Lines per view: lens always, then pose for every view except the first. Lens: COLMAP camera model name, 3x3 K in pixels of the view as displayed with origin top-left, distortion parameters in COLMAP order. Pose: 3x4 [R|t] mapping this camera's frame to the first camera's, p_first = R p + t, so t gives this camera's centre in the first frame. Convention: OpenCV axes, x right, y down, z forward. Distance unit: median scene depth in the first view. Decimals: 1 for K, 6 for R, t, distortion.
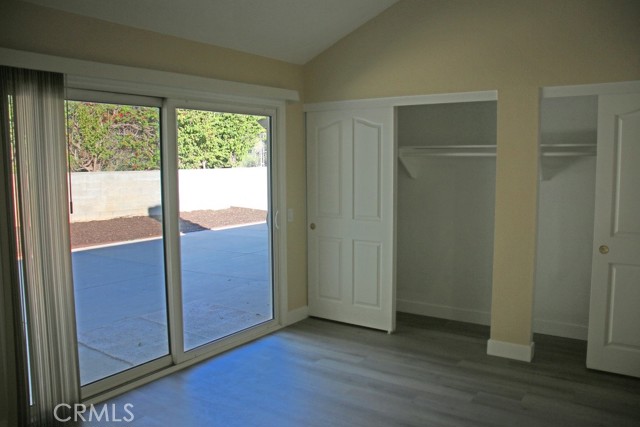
lens RADIAL K [[538.9, 0, 320.0], [0, 538.9, 213.5], [0, 0, 1]] dist [-0.122815, 0.019040]
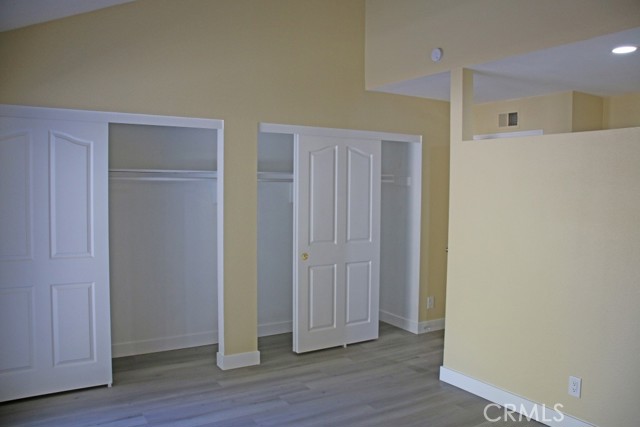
lens RADIAL K [[538.9, 0, 320.0], [0, 538.9, 213.5], [0, 0, 1]] dist [-0.122815, 0.019040]
pose [[0.371491, -0.035004, 0.927776, -0.584822], [0.075543, 0.997115, 0.007372, -0.036993], [-0.925358, 0.067349, 0.373064, 0.413814]]
